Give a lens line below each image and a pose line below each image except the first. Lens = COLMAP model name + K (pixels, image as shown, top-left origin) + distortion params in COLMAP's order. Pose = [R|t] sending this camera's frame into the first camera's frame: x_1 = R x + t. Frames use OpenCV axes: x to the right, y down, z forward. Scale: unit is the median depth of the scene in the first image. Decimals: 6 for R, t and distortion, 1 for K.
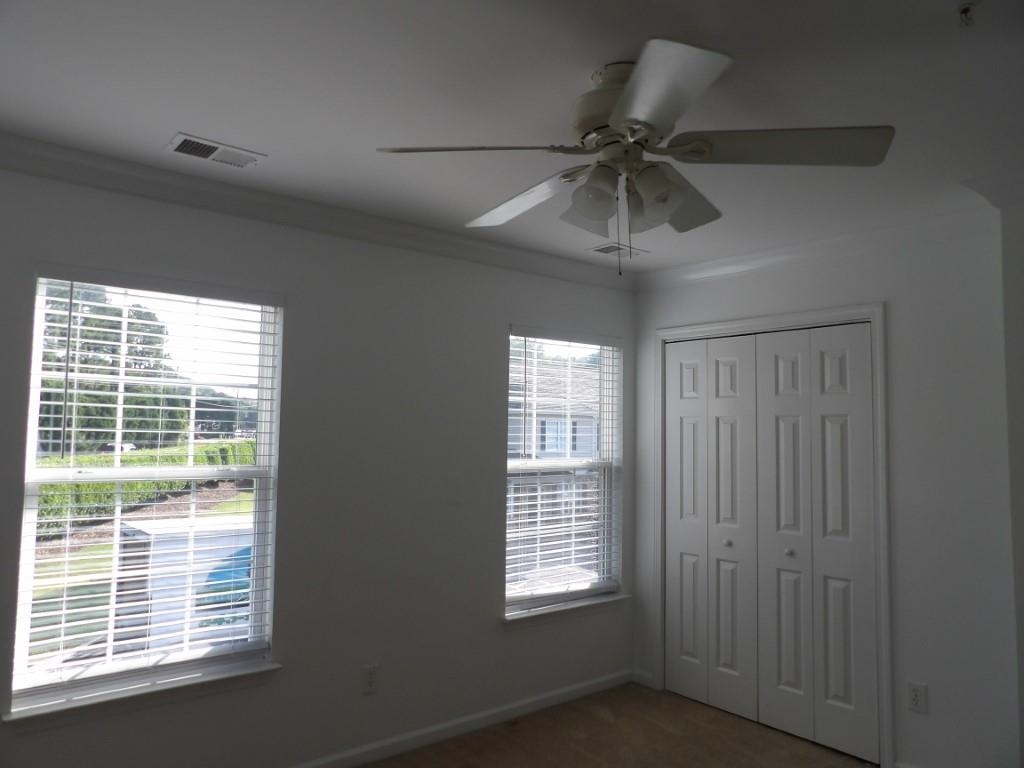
lens RADIAL K [[728.6, 0, 509.2], [0, 728.6, 385.5], [0, 0, 1]] dist [-0.032916, 0.042222]
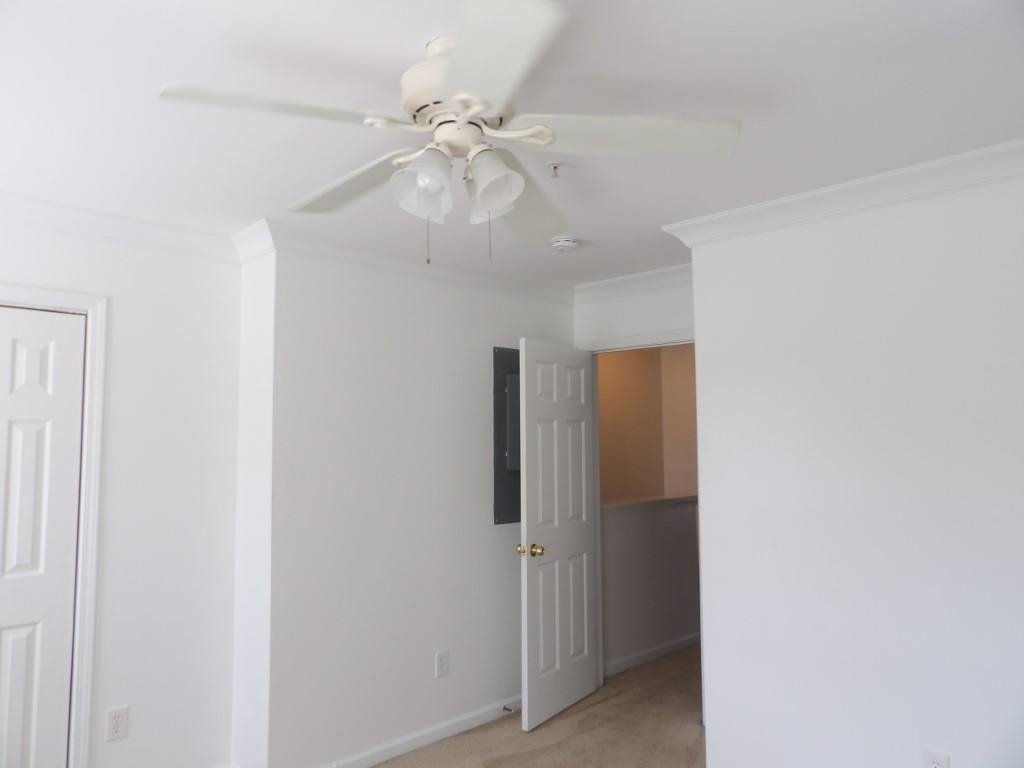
lens RADIAL K [[728.6, 0, 509.2], [0, 728.6, 385.5], [0, 0, 1]] dist [-0.032916, 0.042222]
pose [[-0.056776, 0.061228, 0.996508, -0.407813], [-0.065909, 0.995711, -0.064934, 0.020707], [-0.996209, -0.069365, -0.052497, 0.547650]]
